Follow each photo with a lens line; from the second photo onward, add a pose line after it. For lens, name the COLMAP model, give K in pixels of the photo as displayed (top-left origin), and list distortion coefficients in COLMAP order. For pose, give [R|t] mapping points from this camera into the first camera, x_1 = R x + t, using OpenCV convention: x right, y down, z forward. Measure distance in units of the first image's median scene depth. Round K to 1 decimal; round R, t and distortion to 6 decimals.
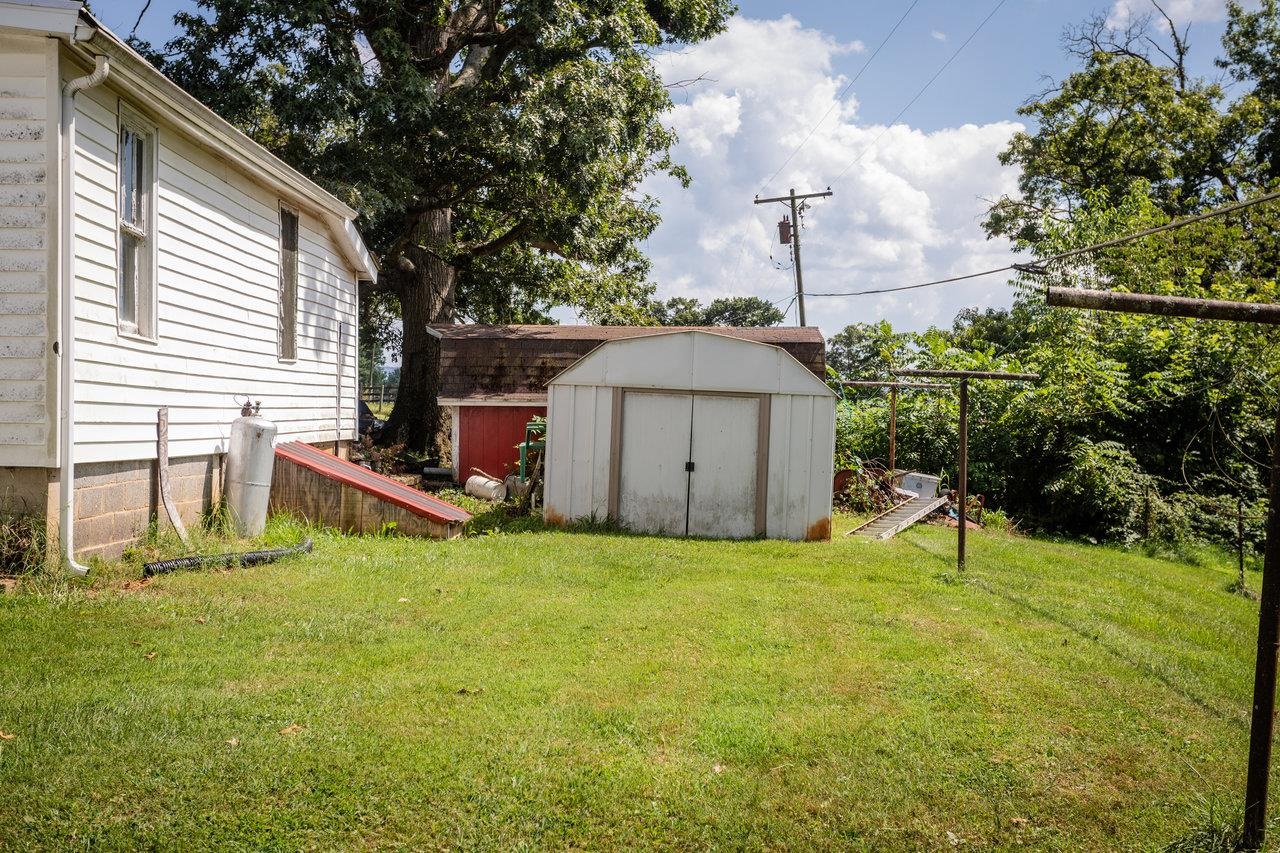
lens RADIAL K [[1491.8, 0, 640.0], [0, 1491.8, 426.5], [0, 0, 1]] dist [0.010162, 0.043606]
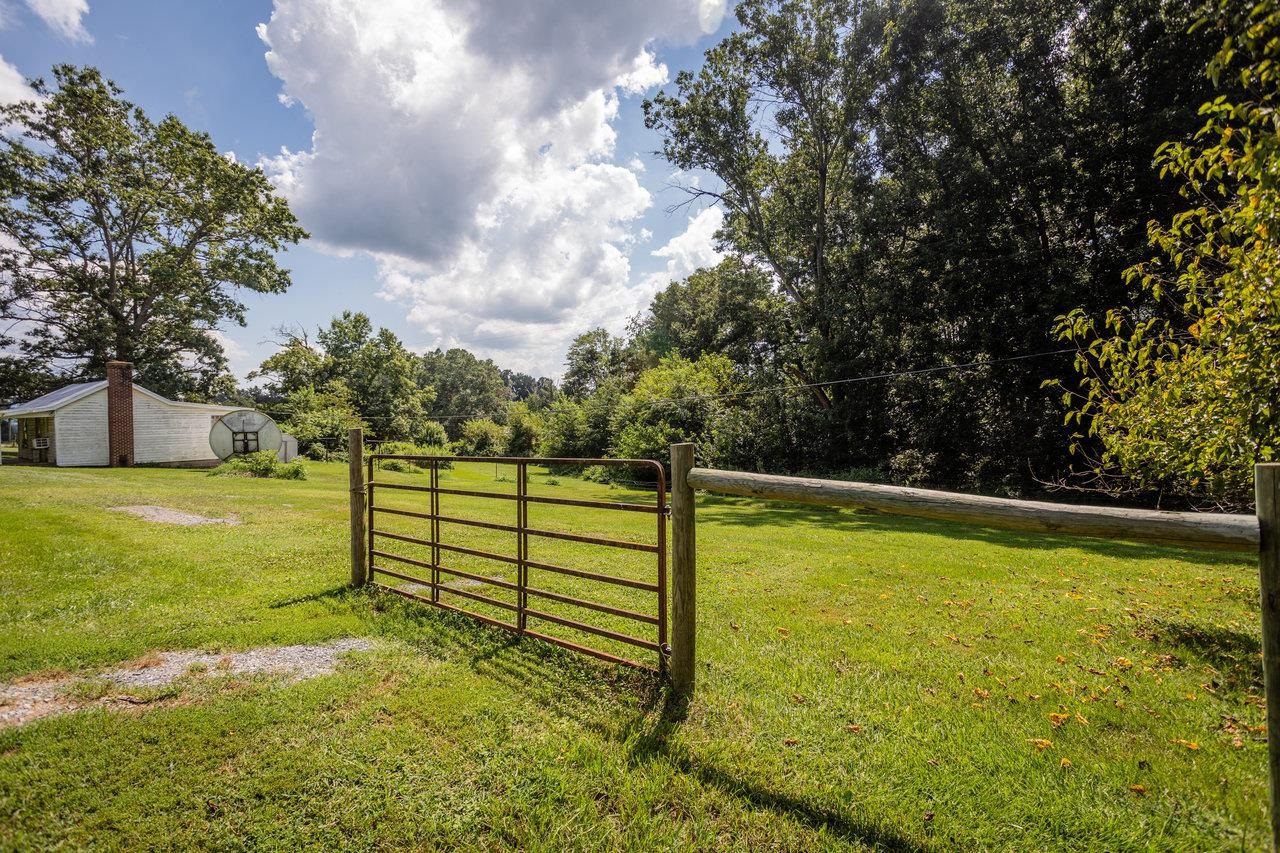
lens RADIAL K [[612.2, 0, 635.9], [0, 612.2, 420.1], [0, 0, 1]] dist [-0.045558, 0.030989]
pose [[0.608279, -0.026150, 0.793292, -0.662379], [0.027564, 0.999550, 0.011814, -0.062409], [-0.793244, 0.014680, 0.608727, -1.121708]]
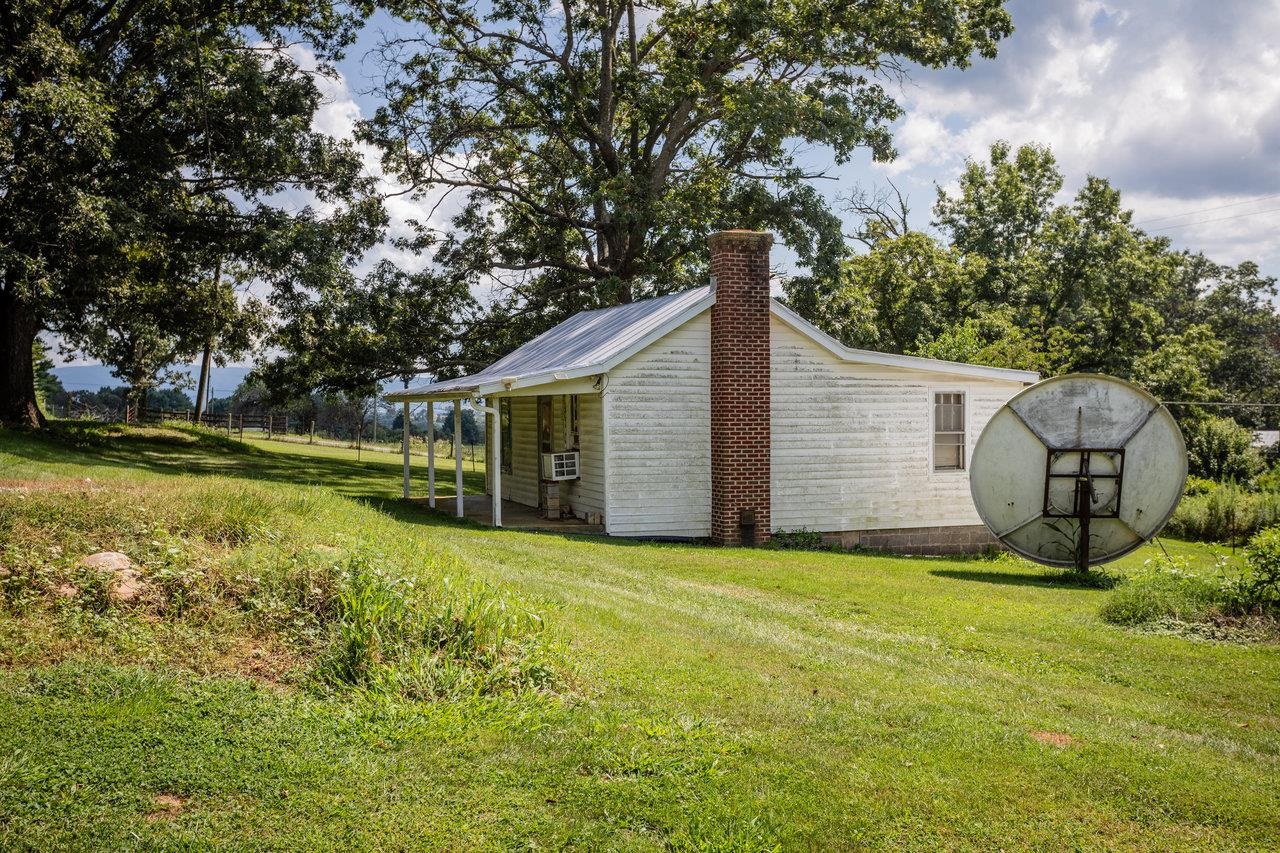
lens RADIAL K [[1282.6, 0, 640.0], [0, 1282.6, 426.5], [0, 0, 1]] dist [0.006797, 0.012908]
pose [[0.945964, -0.018249, 0.323757, -0.676109], [0.016059, 0.999827, 0.009437, -0.070437], [-0.323873, -0.003728, 0.946093, -0.408913]]
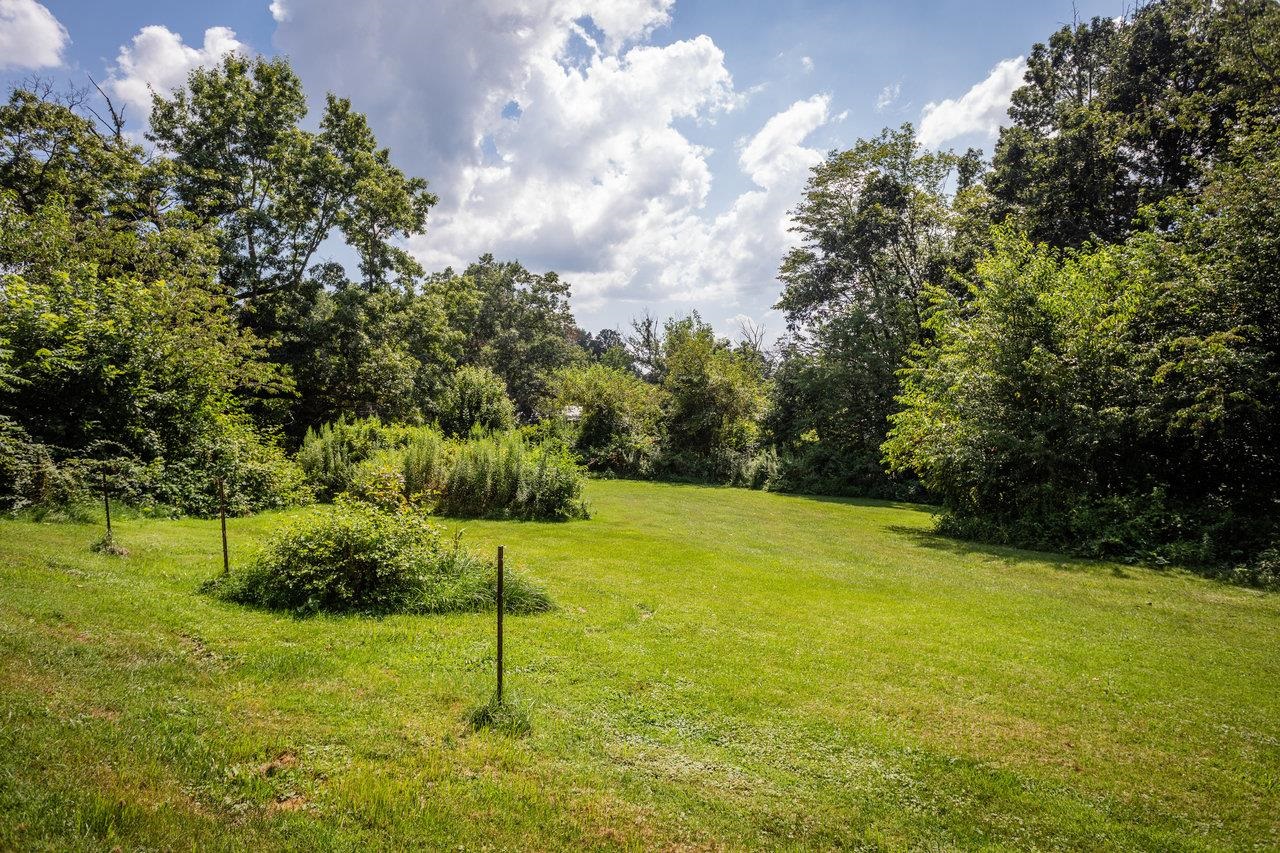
lens RADIAL K [[853.5, 0, 640.0], [0, 853.5, 426.5], [0, 0, 1]] dist [-0.001712, 0.000314]
pose [[0.668873, -0.049856, 0.741703, 0.173103], [0.033359, 0.998756, 0.037051, 0.011327], [-0.742628, -0.000040, 0.669705, 0.263672]]
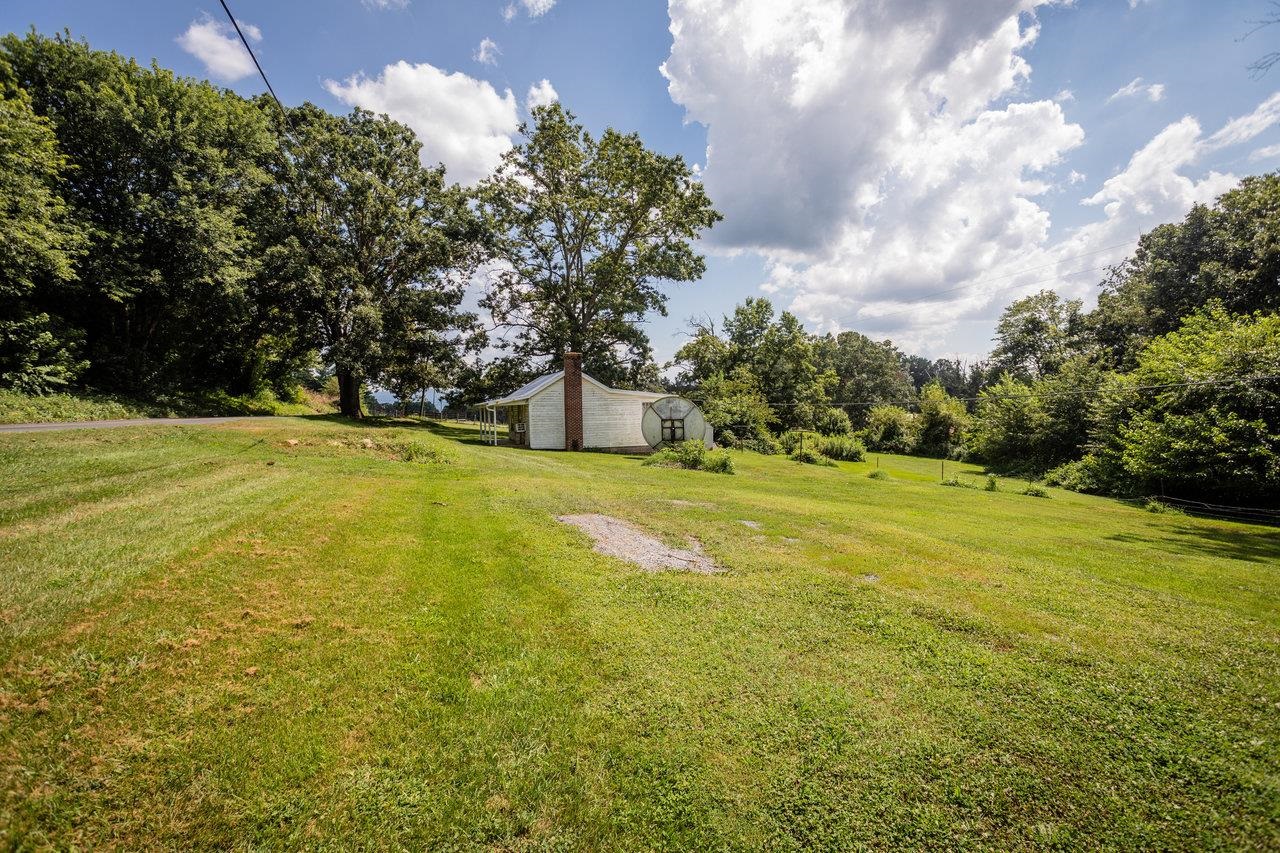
lens RADIAL K [[613.4, 0, 635.1], [0, 613.4, 420.8], [0, 0, 1]] dist [-0.057158, 0.031891]
pose [[0.952522, -0.034078, 0.302557, -0.609662], [0.030421, 0.999396, 0.016791, -0.065105], [-0.302946, -0.006789, 0.952984, -0.880258]]
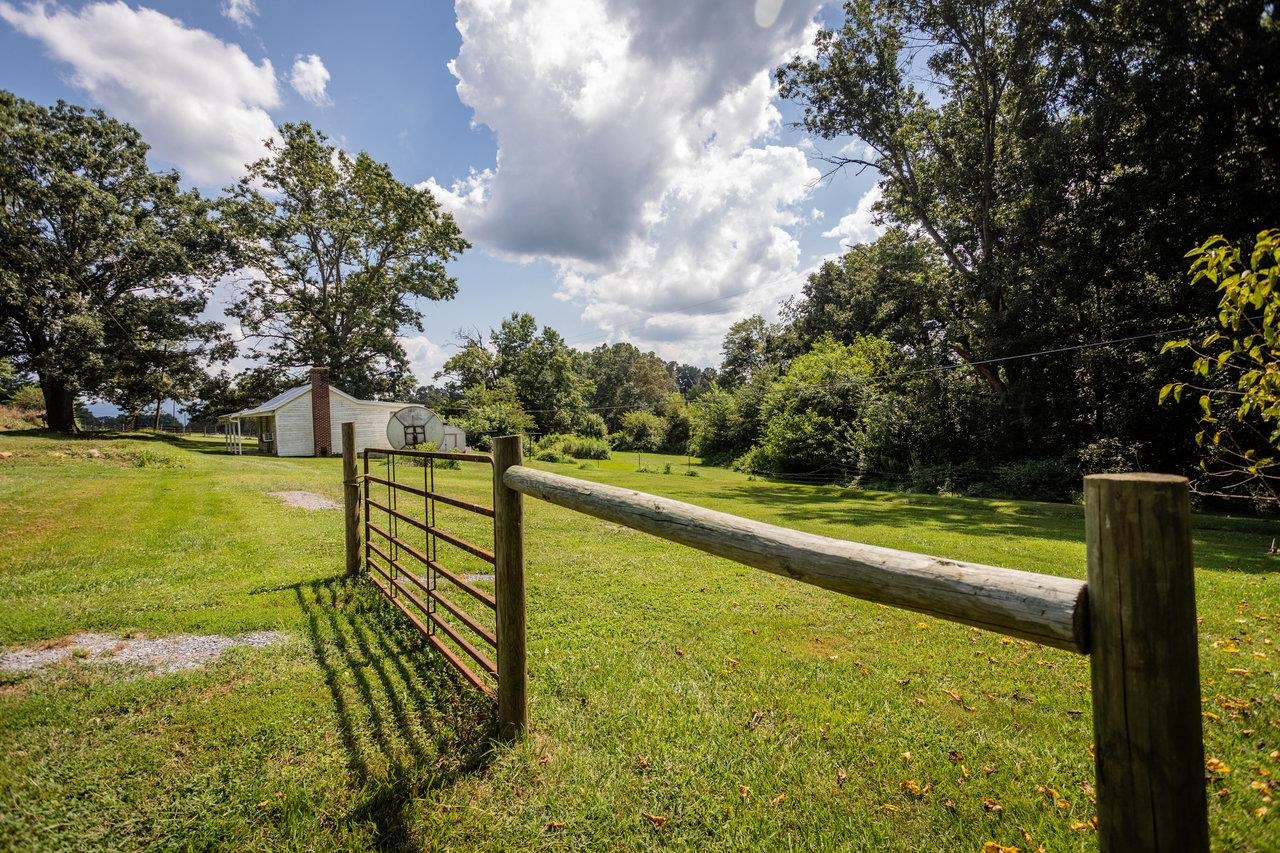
lens RADIAL K [[612.2, 0, 635.9], [0, 612.2, 420.1], [0, 0, 1]] dist [-0.045558, 0.030989]
pose [[0.800118, -0.048731, 0.597860, -0.597051], [0.047951, 0.998701, 0.017230, -0.059101], [-0.597923, 0.014882, 0.801416, -1.151718]]
